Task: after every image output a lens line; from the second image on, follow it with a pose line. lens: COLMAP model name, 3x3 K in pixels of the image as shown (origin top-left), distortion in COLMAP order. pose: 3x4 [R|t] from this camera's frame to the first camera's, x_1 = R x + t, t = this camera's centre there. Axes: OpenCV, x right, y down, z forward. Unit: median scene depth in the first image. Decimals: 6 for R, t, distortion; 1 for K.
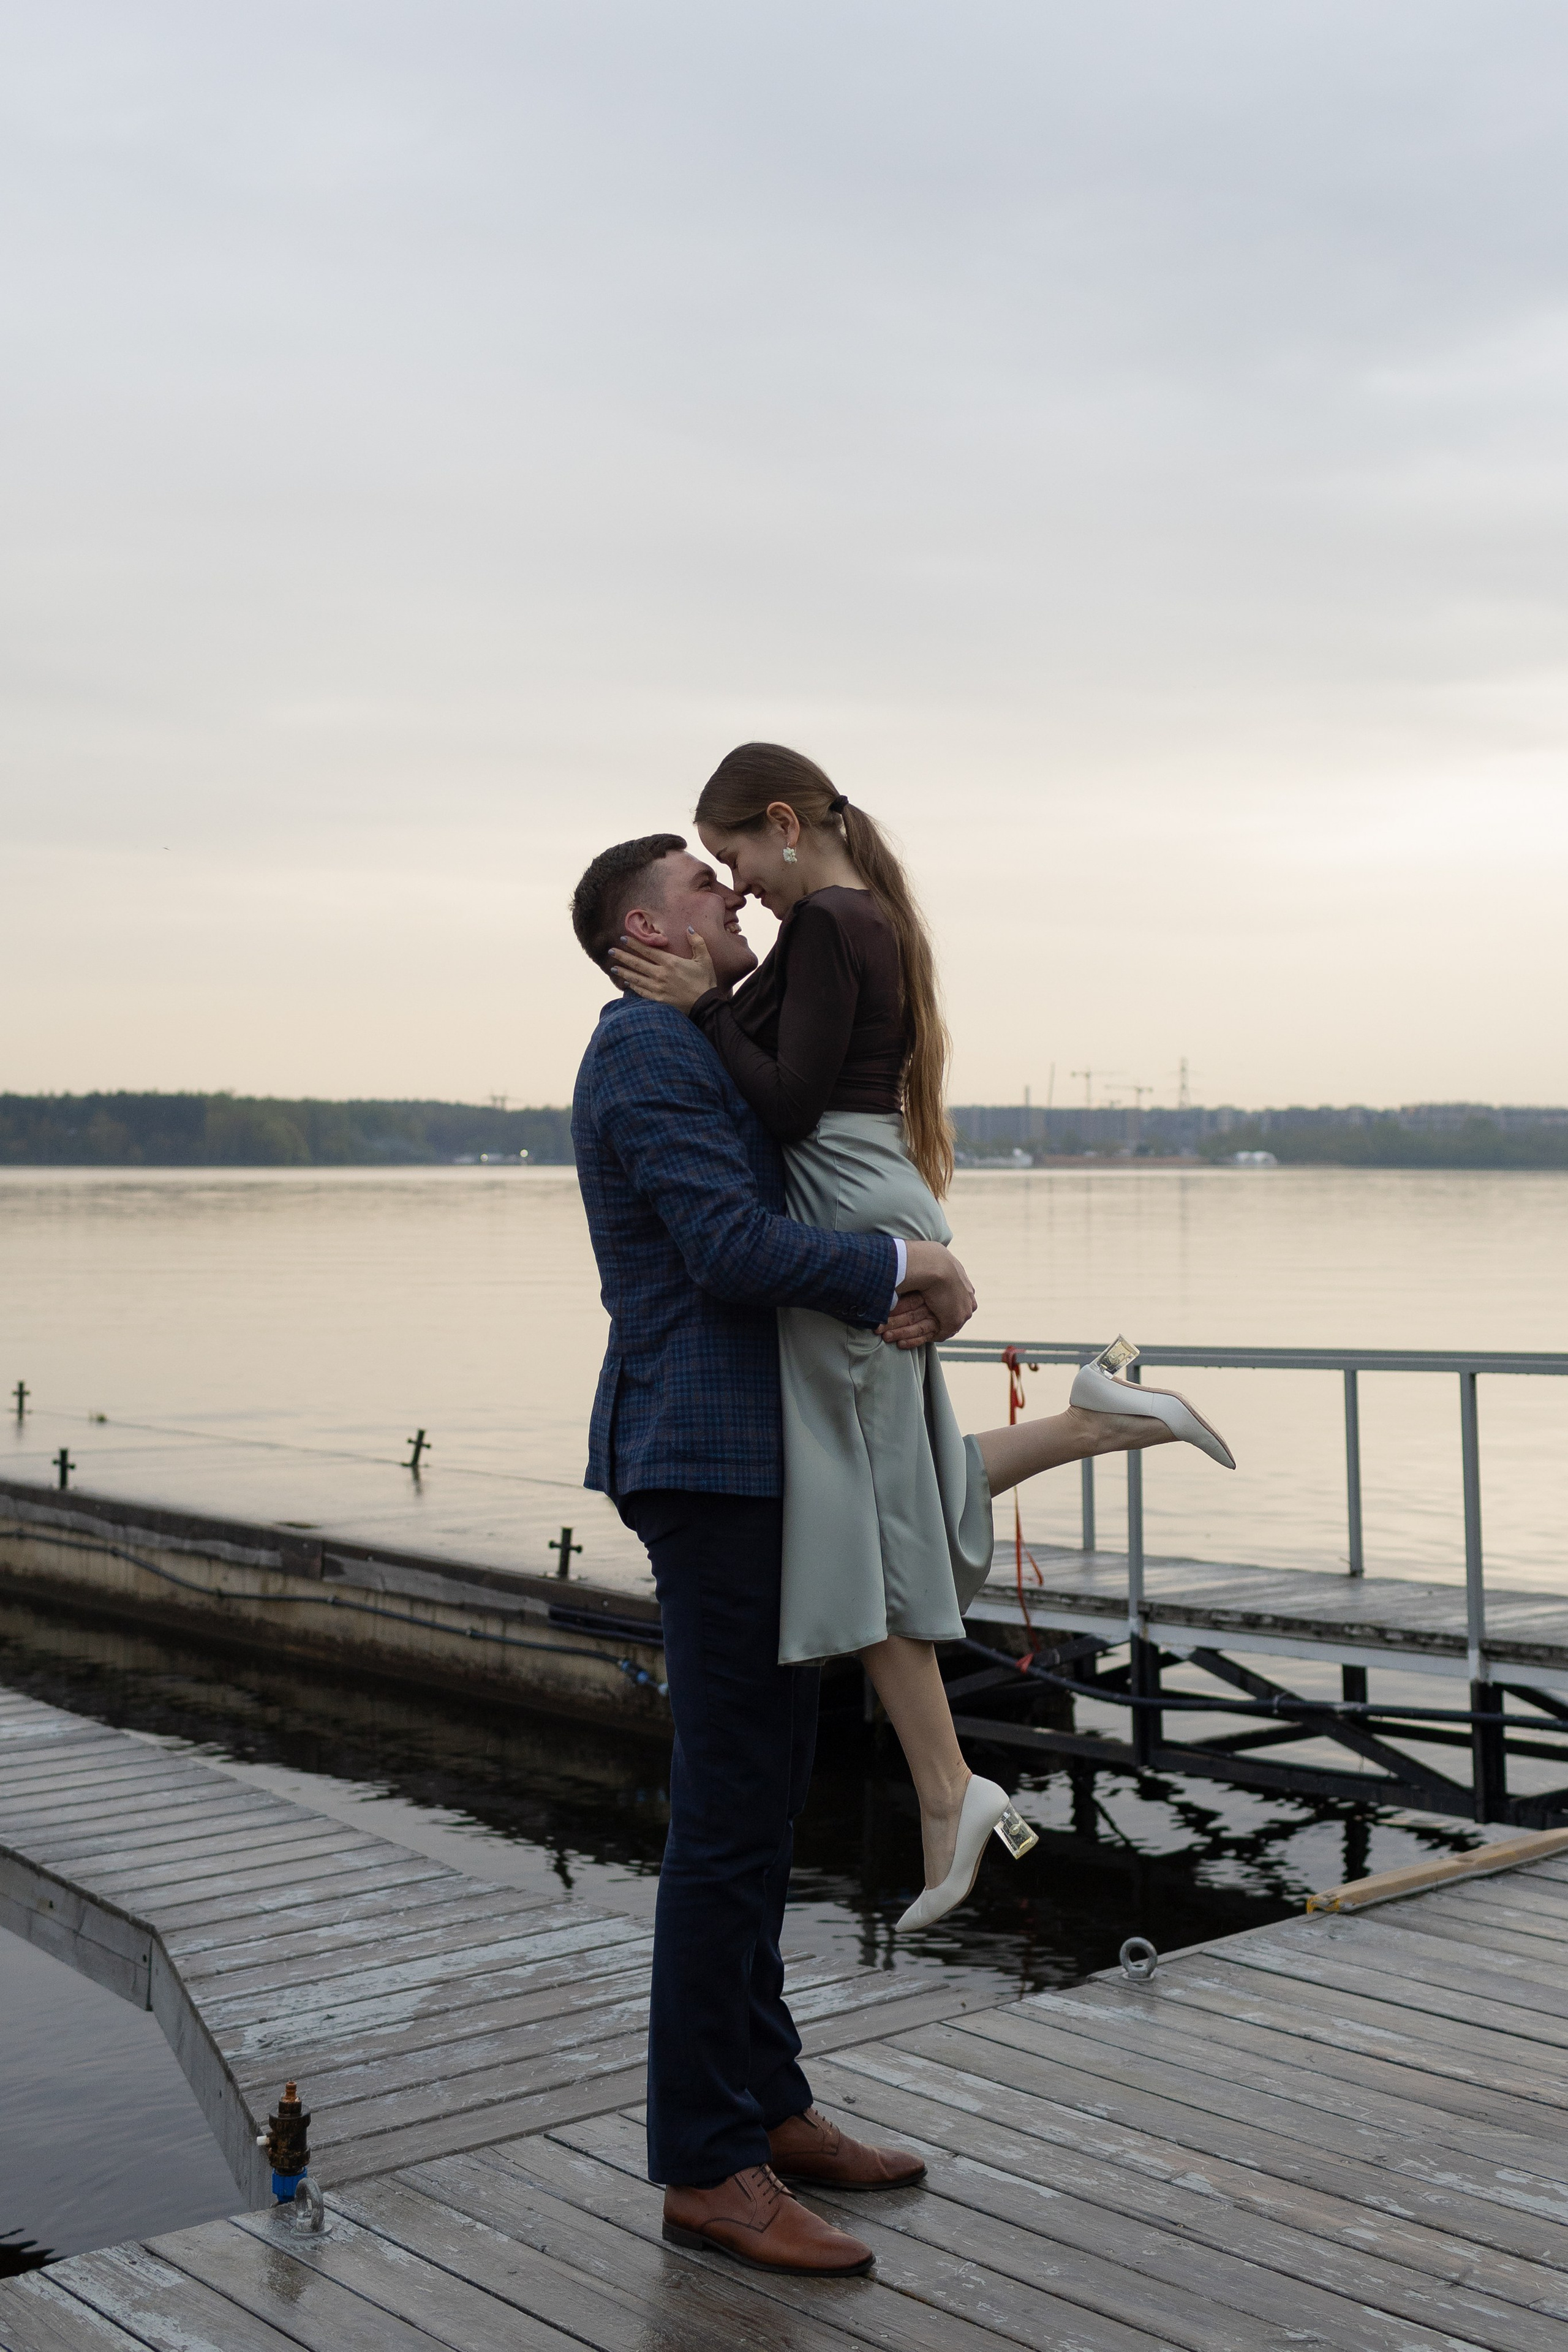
lens RADIAL K [[2735.5, 0, 784.0], [0, 2735.5, 1176.0], [0, 0, 1]] dist [-0.093282, 0.989056]
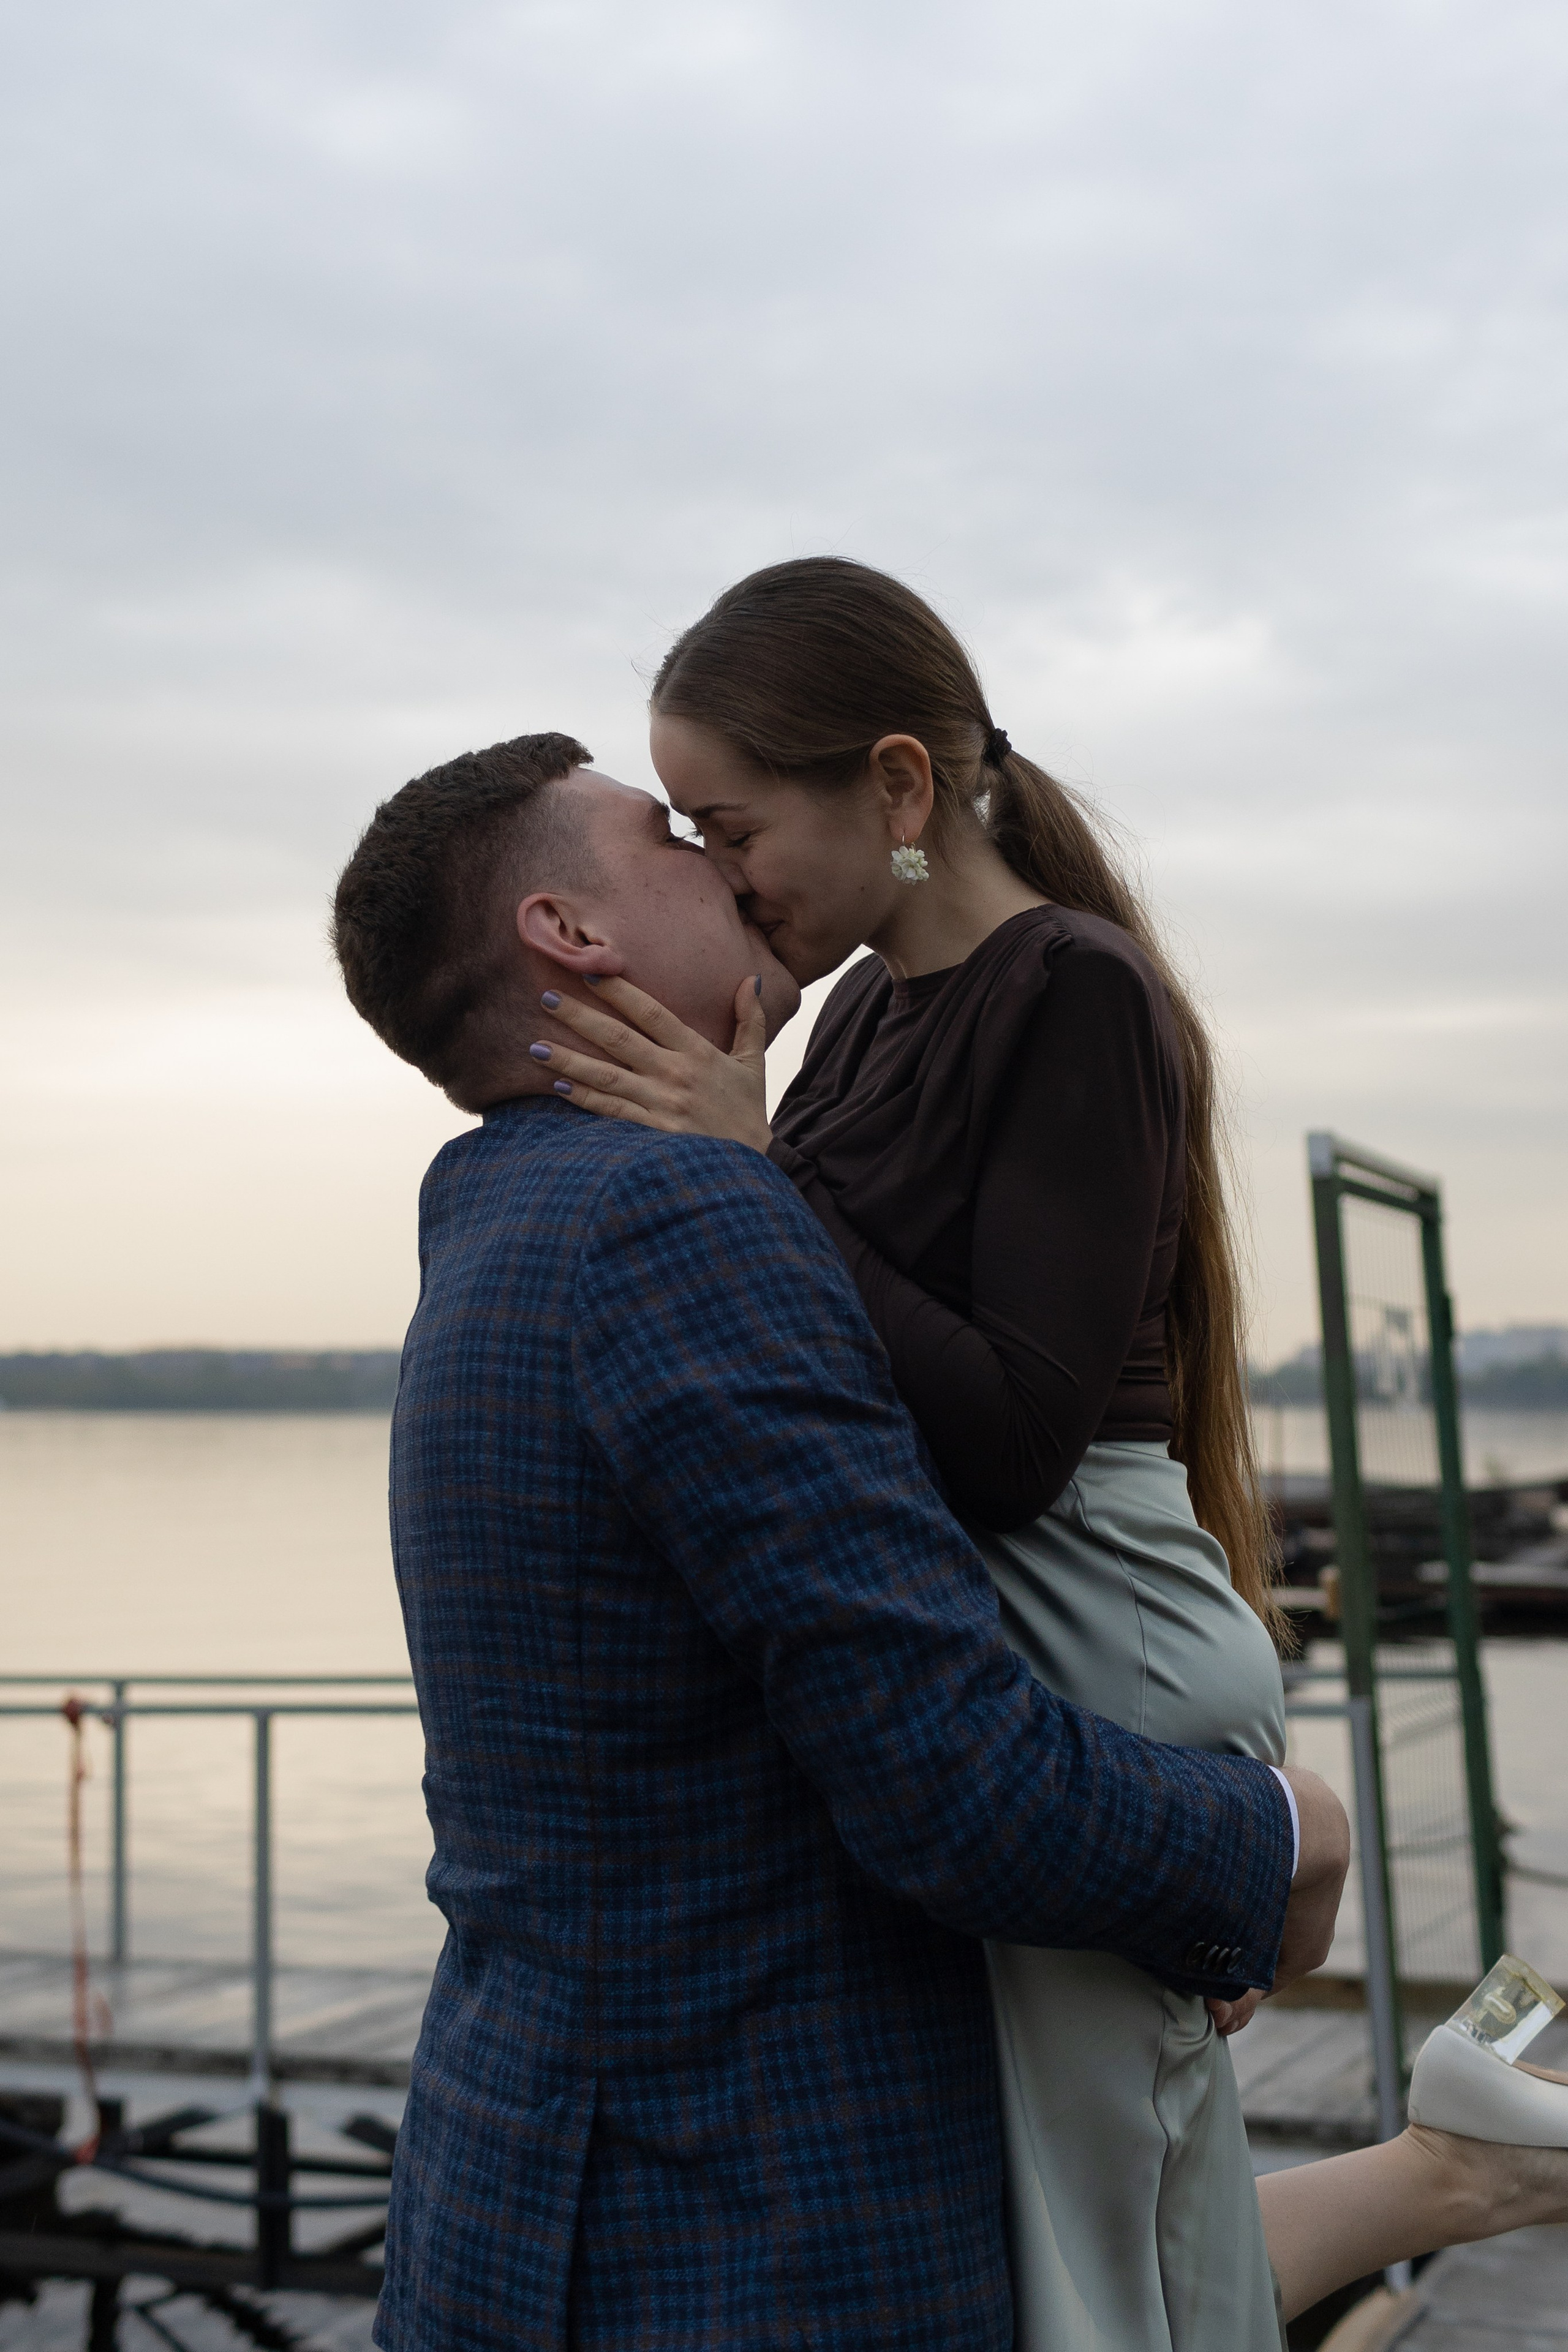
lens RADIAL K [[2735.5, 0, 784.0], [0, 2735.5, 1176.0], [0, 0, 1]] dist [-0.093282, 0.989056]
pose [[0.914429, 0.086733, 0.395343, -0.187768], [-0.043105, 0.992084, -0.117947, -0.011711], [-0.402444, 0.090813, 0.910929, 0.628547]]
